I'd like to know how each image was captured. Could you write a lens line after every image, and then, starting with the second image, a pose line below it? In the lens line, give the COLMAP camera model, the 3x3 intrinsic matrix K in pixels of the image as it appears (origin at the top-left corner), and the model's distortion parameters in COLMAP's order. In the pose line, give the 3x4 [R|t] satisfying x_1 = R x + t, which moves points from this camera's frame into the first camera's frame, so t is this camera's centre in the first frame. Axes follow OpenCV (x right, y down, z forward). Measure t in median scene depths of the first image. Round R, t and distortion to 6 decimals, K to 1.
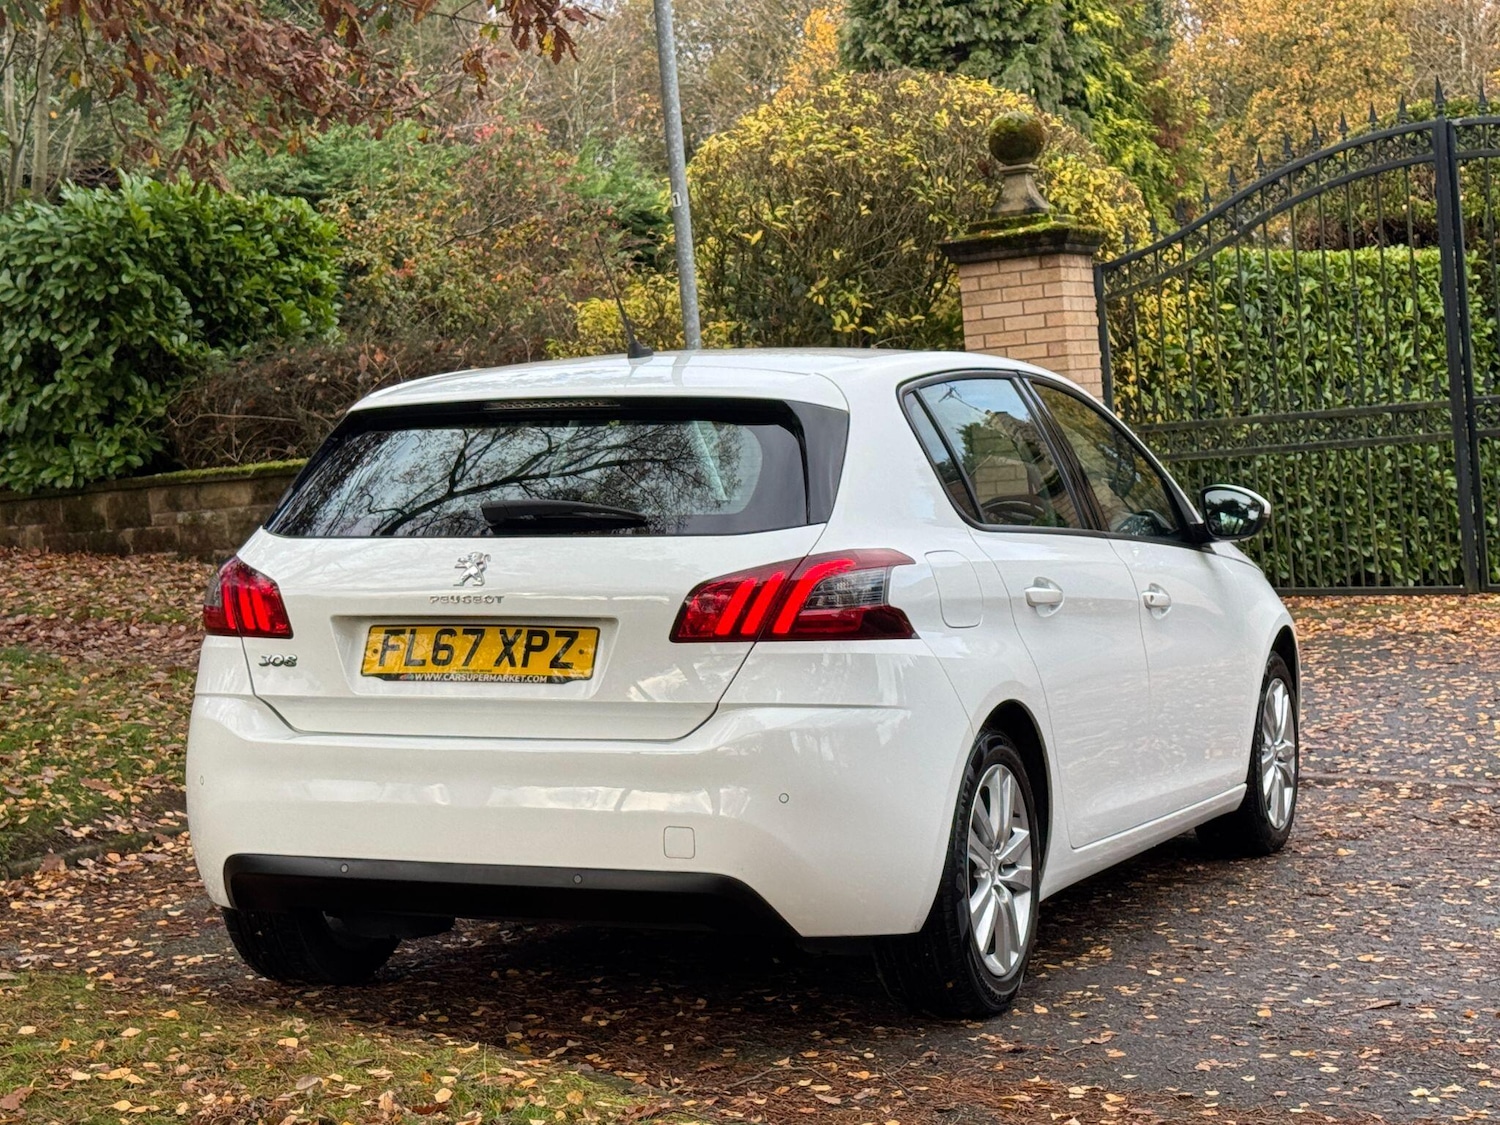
lens RADIAL K [[2927.3, 0, 678.5], [0, 2927.3, 627.2], [0, 0, 1]] dist [0.070230, 0.000000]
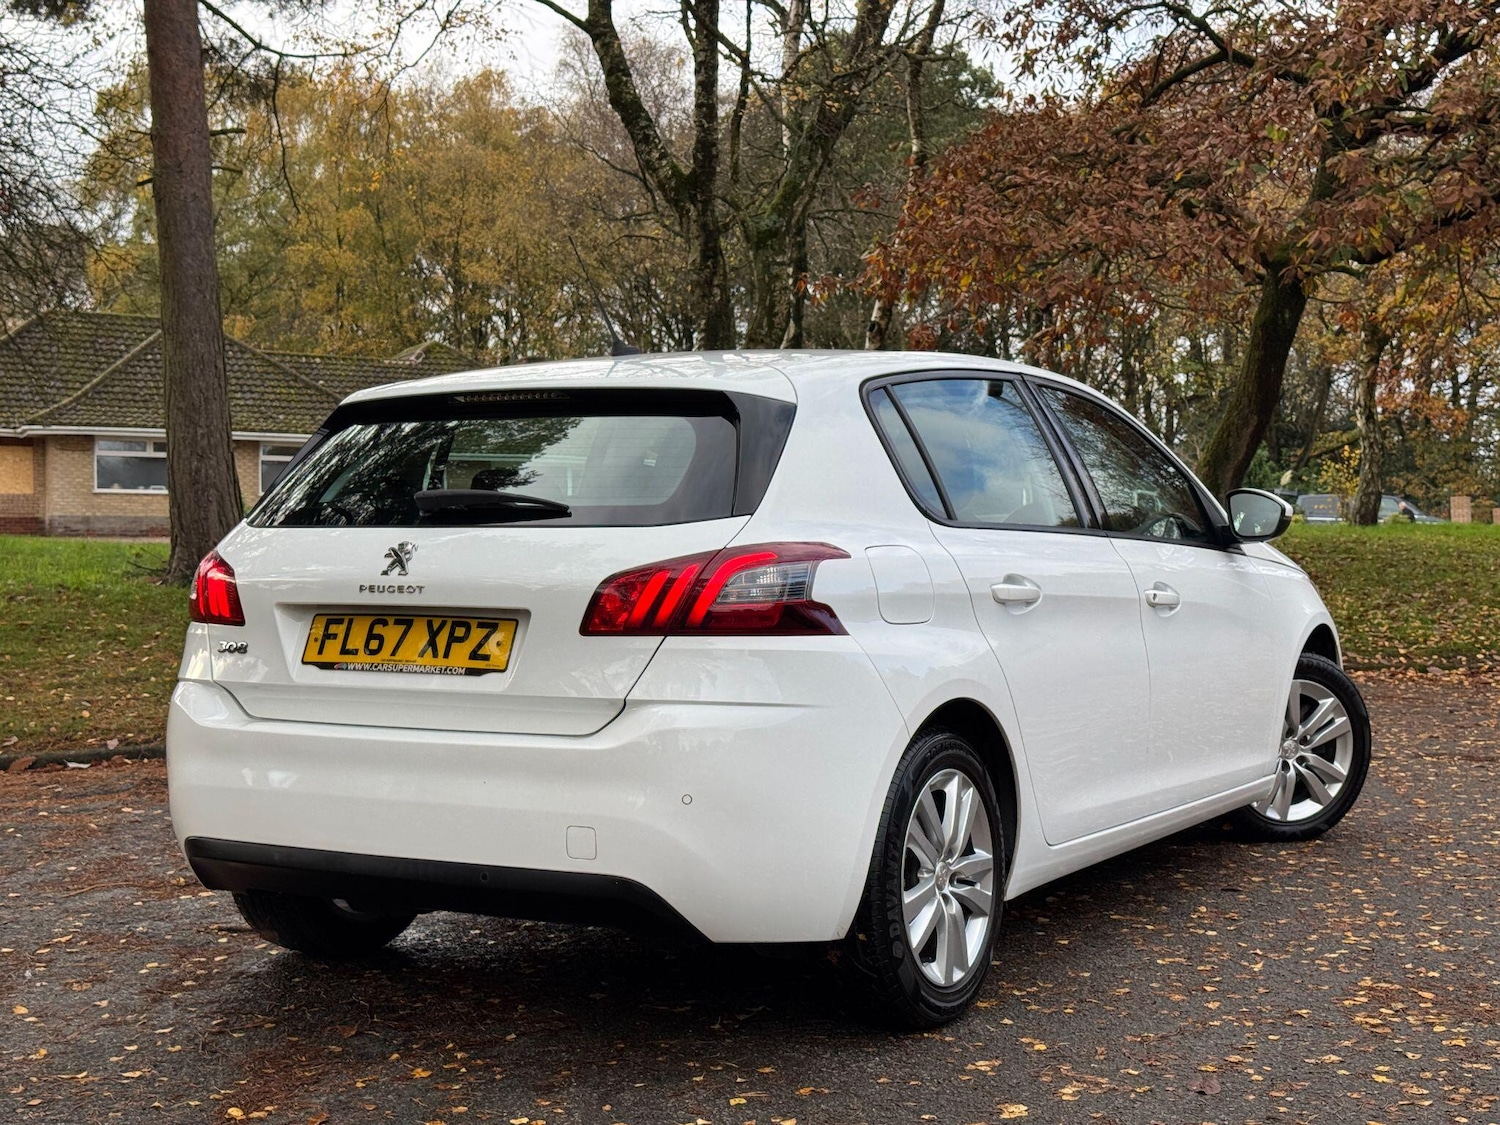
lens RADIAL K [[2160.7, 0, 700.6], [0, 2160.7, 603.3], [0, 0, 1]] dist [0.114259, 0.000000]
pose [[0.991770, 0.011748, -0.127489, 0.123312], [-0.012402, 0.999914, -0.004338, -0.002746], [0.127427, 0.005883, 0.991830, 0.276229]]
